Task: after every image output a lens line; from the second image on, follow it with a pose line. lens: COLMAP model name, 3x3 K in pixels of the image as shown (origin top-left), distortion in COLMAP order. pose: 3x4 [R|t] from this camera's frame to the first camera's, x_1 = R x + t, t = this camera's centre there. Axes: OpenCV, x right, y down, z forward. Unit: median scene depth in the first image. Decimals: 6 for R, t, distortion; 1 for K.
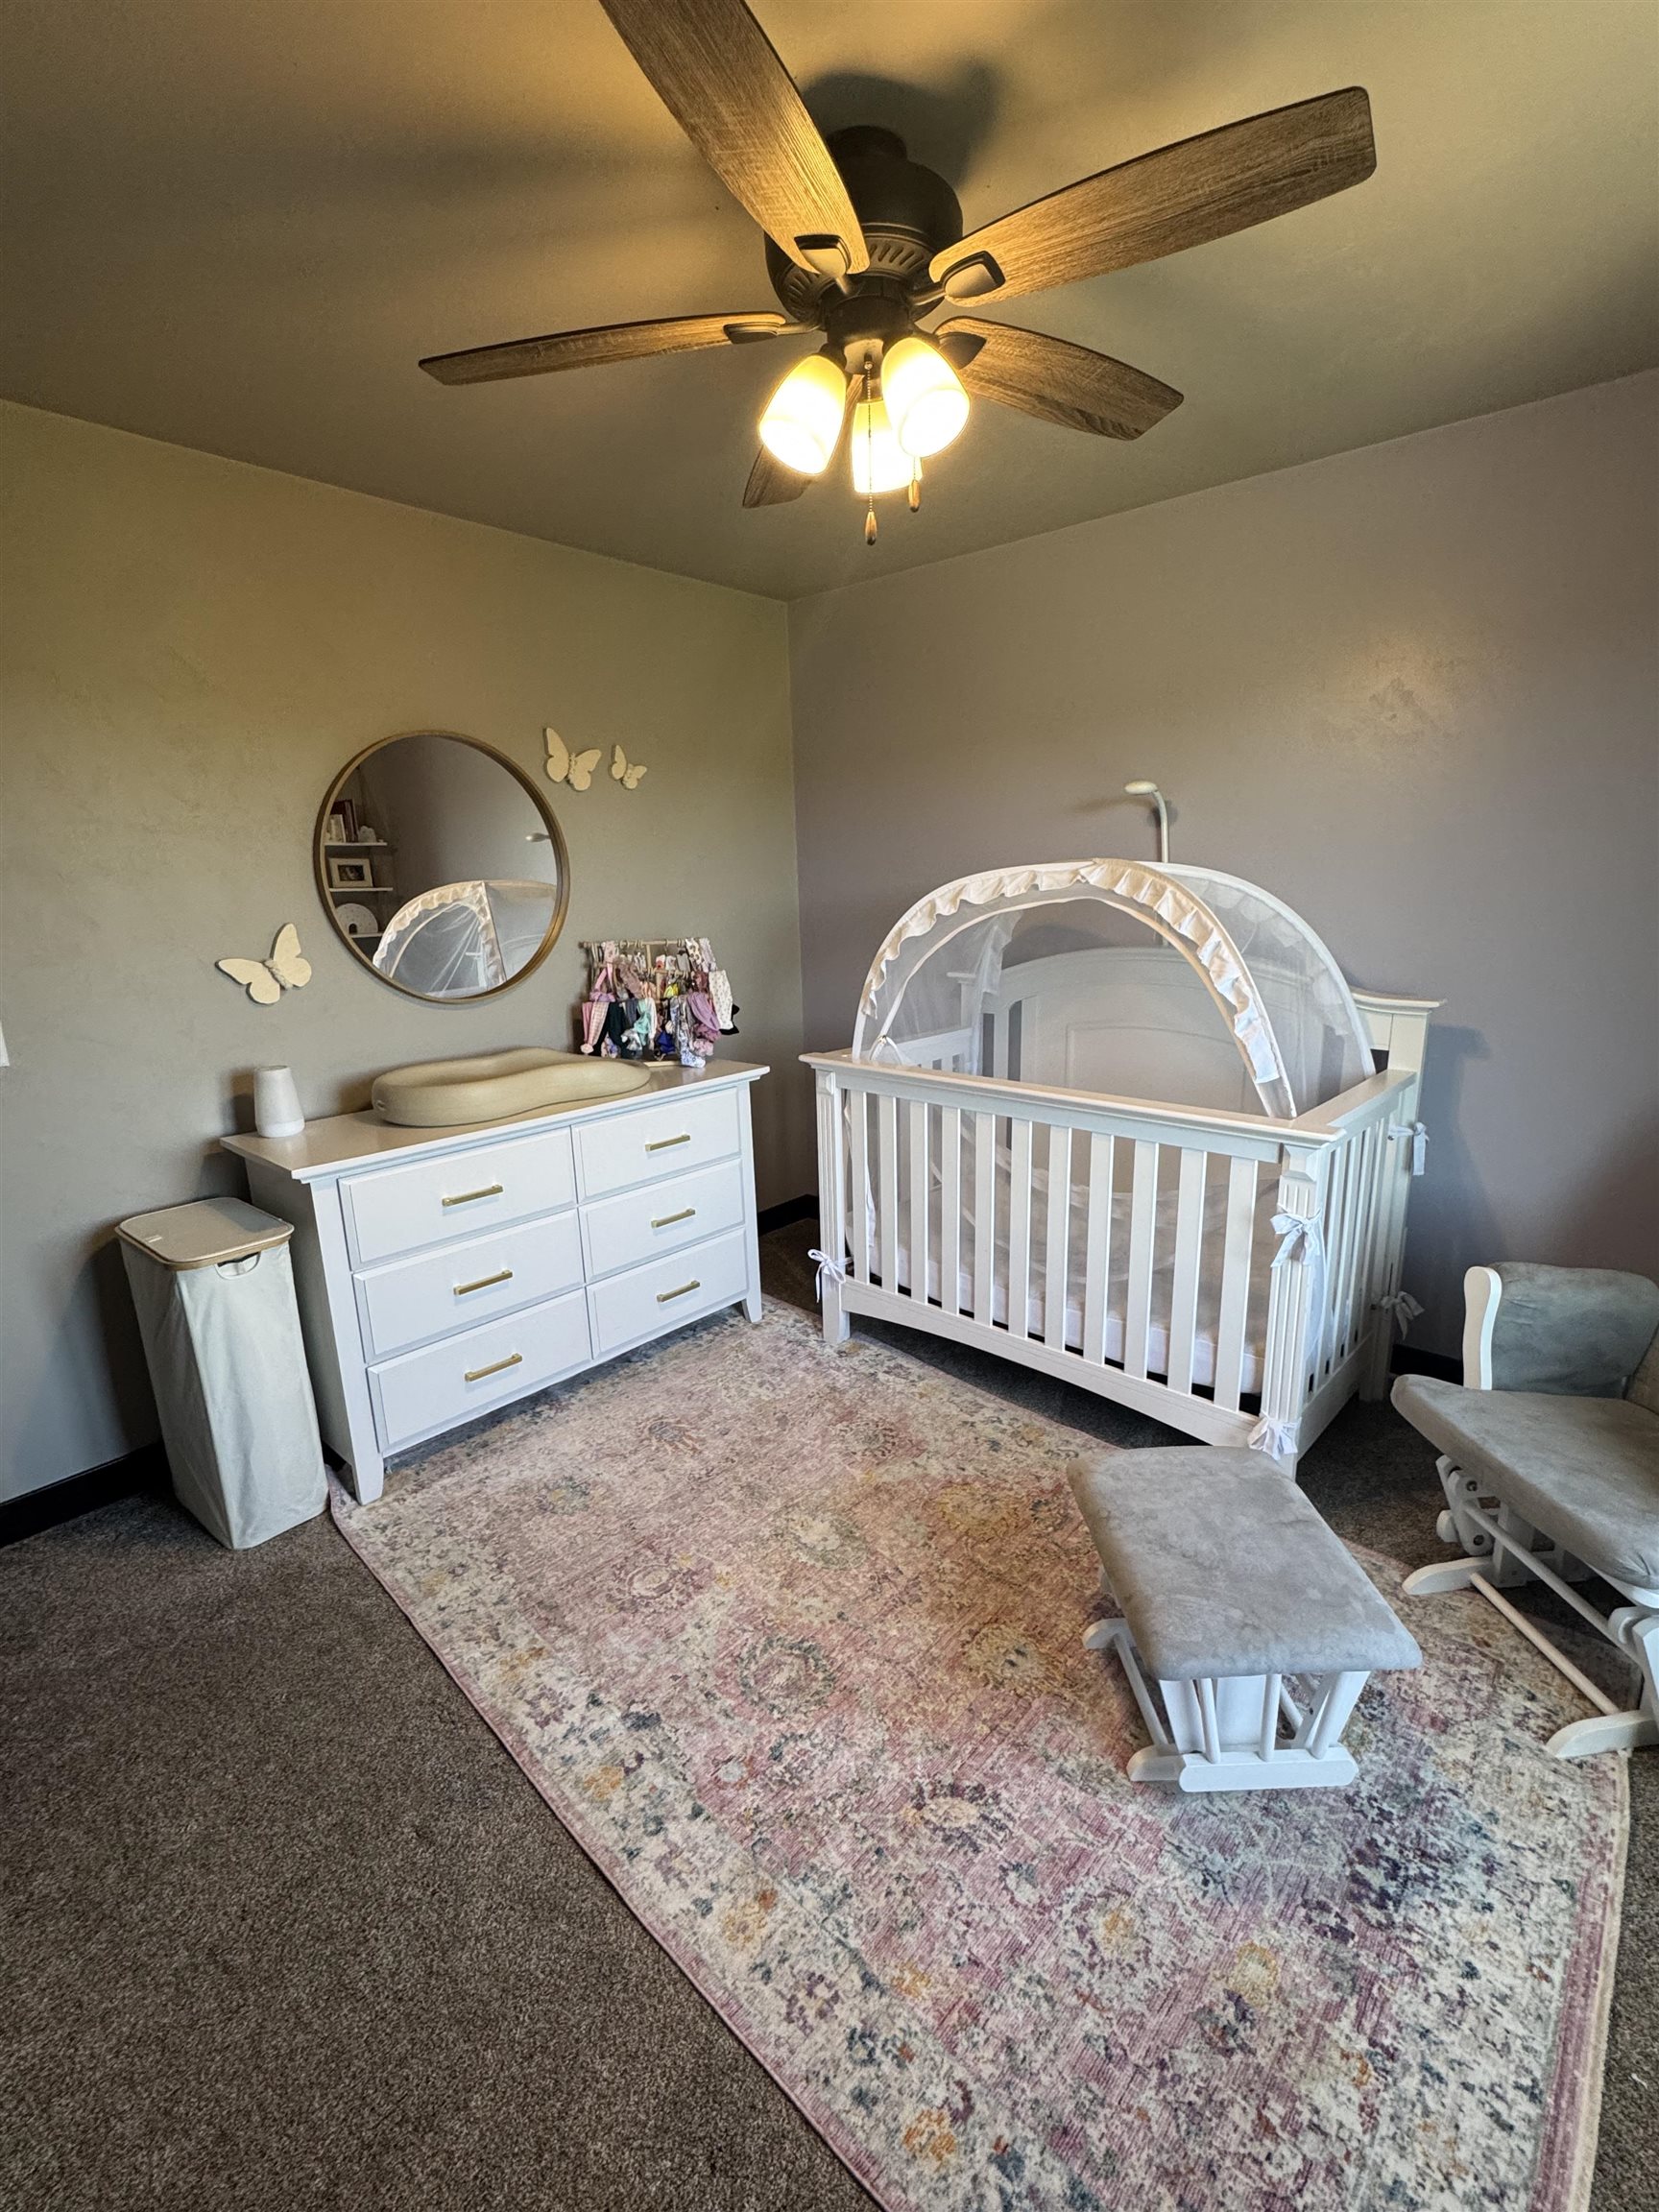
lens RADIAL K [[994.2, 0, 829.5], [0, 994.2, 1106.0], [0, 0, 1]] dist [-0.002025, -0.000696]
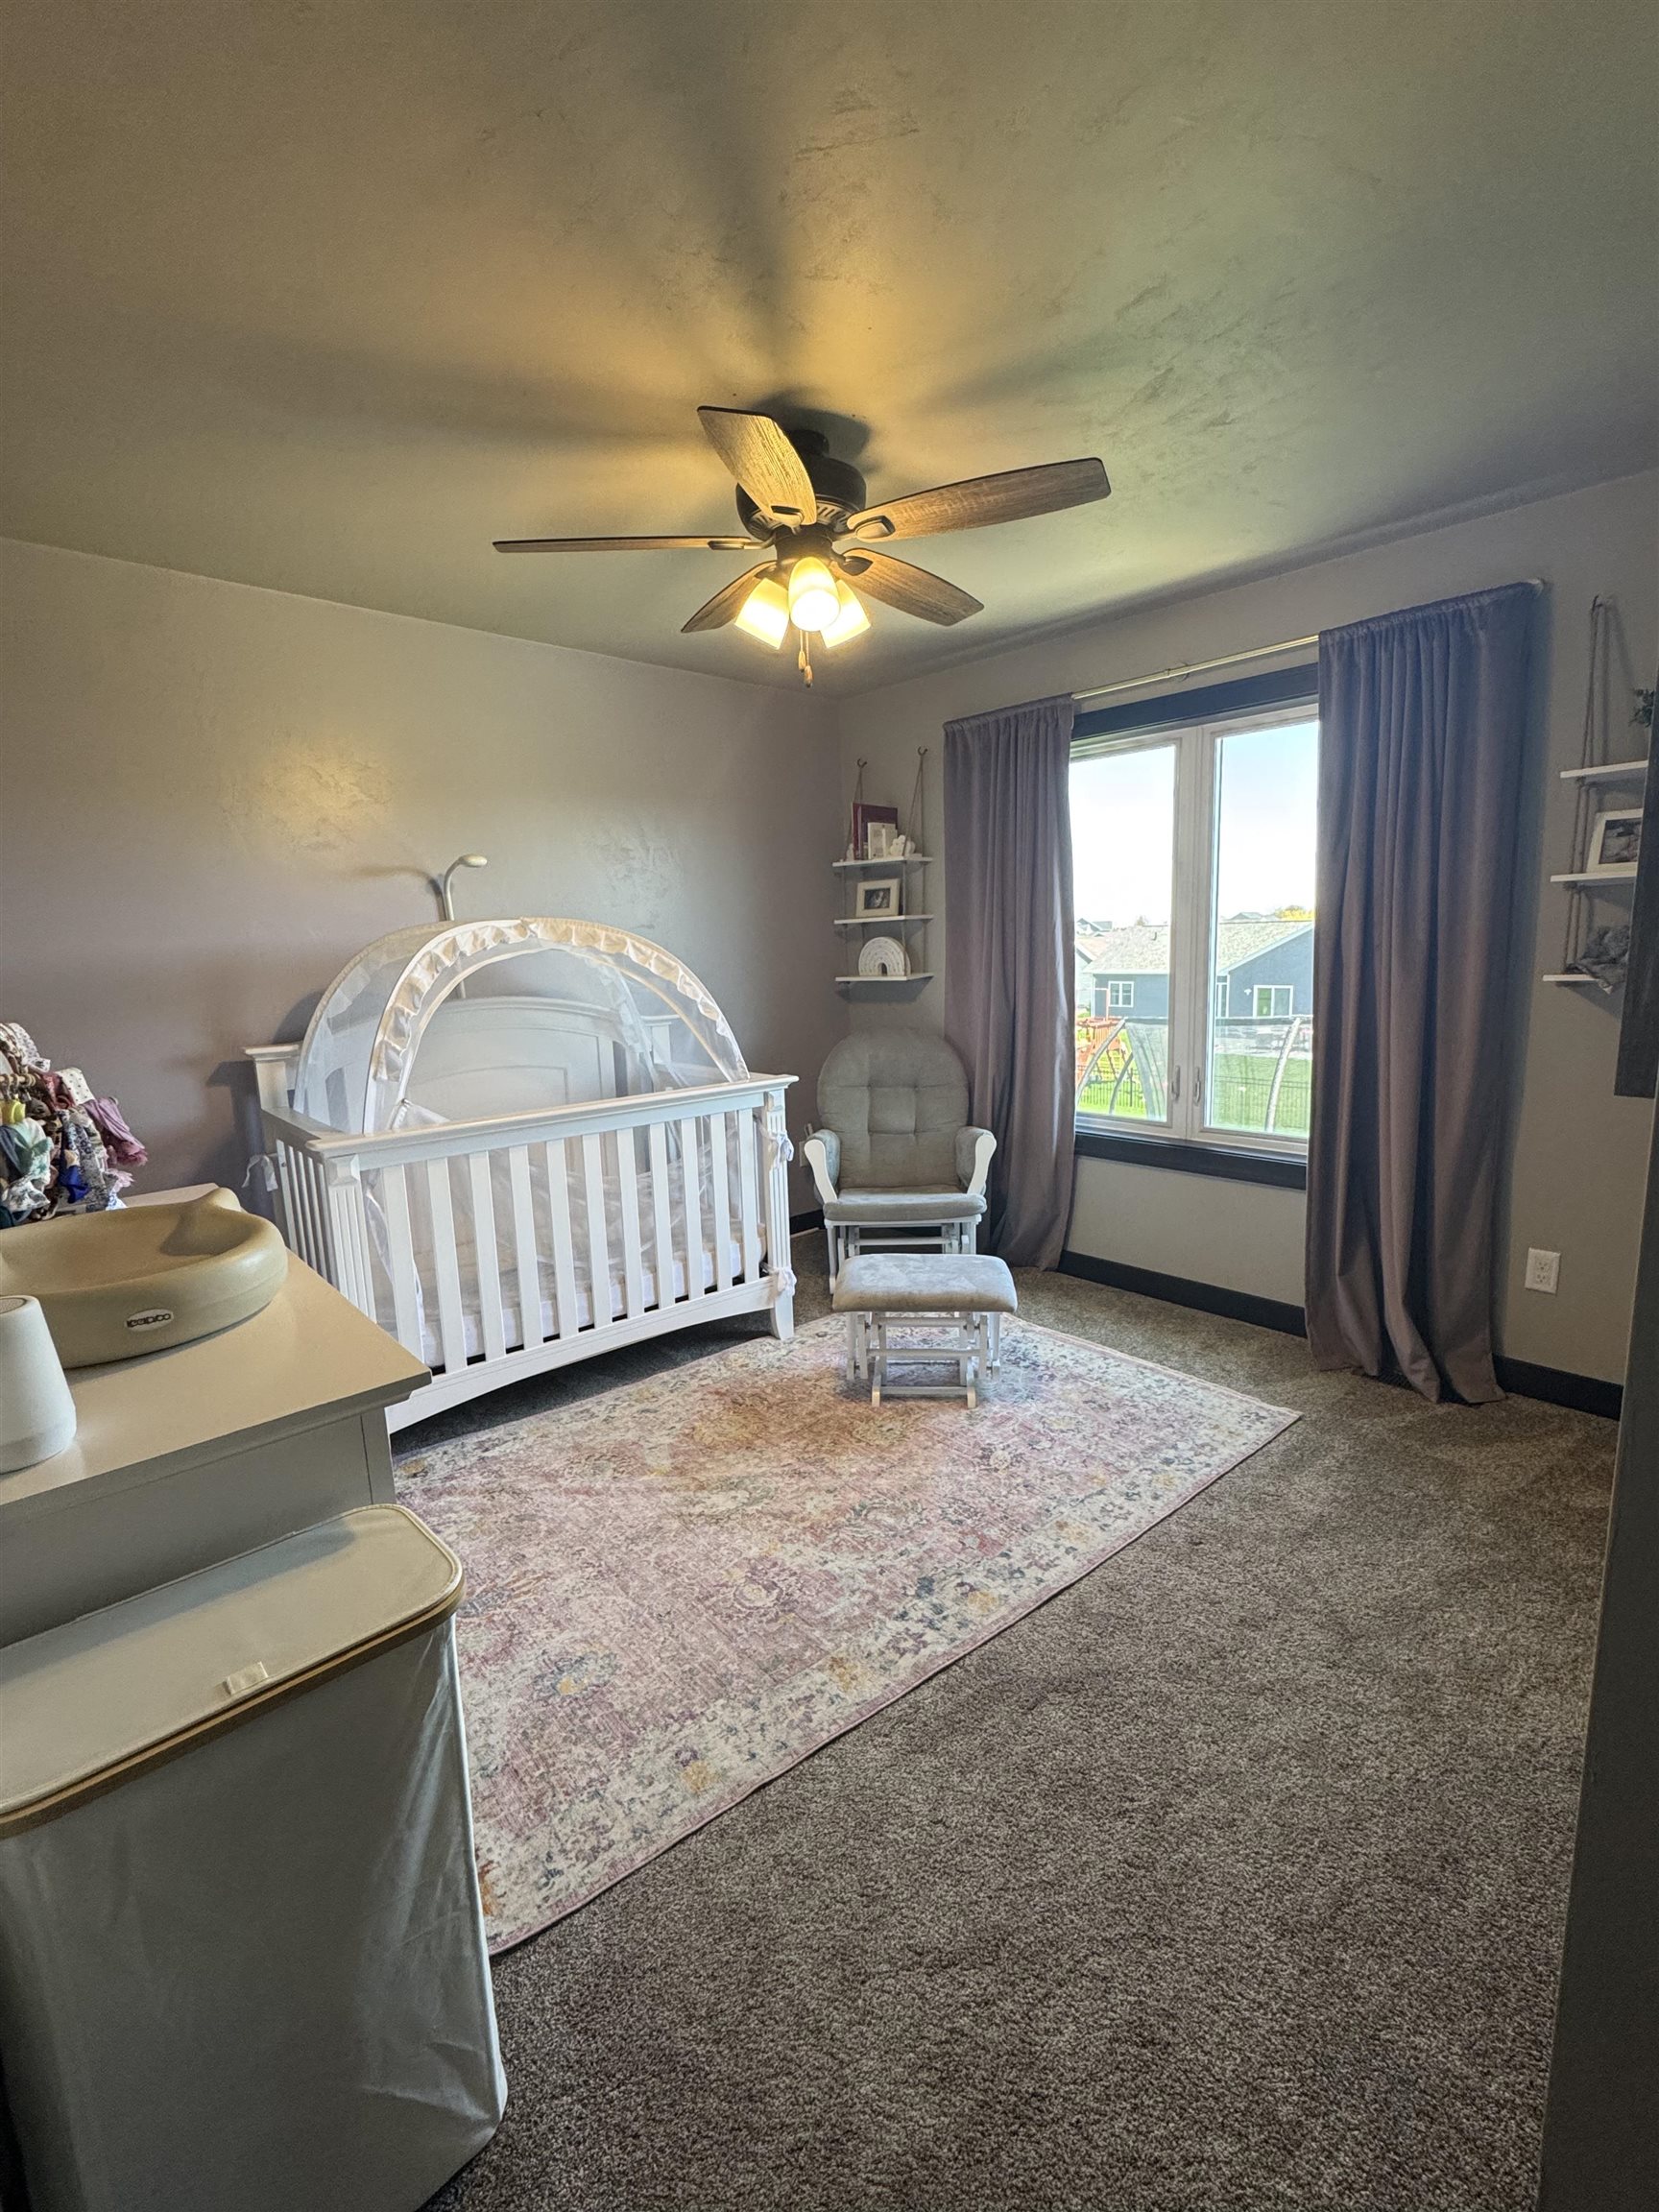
lens RADIAL K [[994.2, 0, 829.5], [0, 994.2, 1106.0], [0, 0, 1]] dist [-0.002025, -0.000696]
pose [[0.096872, -0.140328, 0.985355, -1.321768], [0.249448, 0.961837, 0.112455, -0.116211], [-0.963531, 0.234901, 0.128180, 0.817810]]
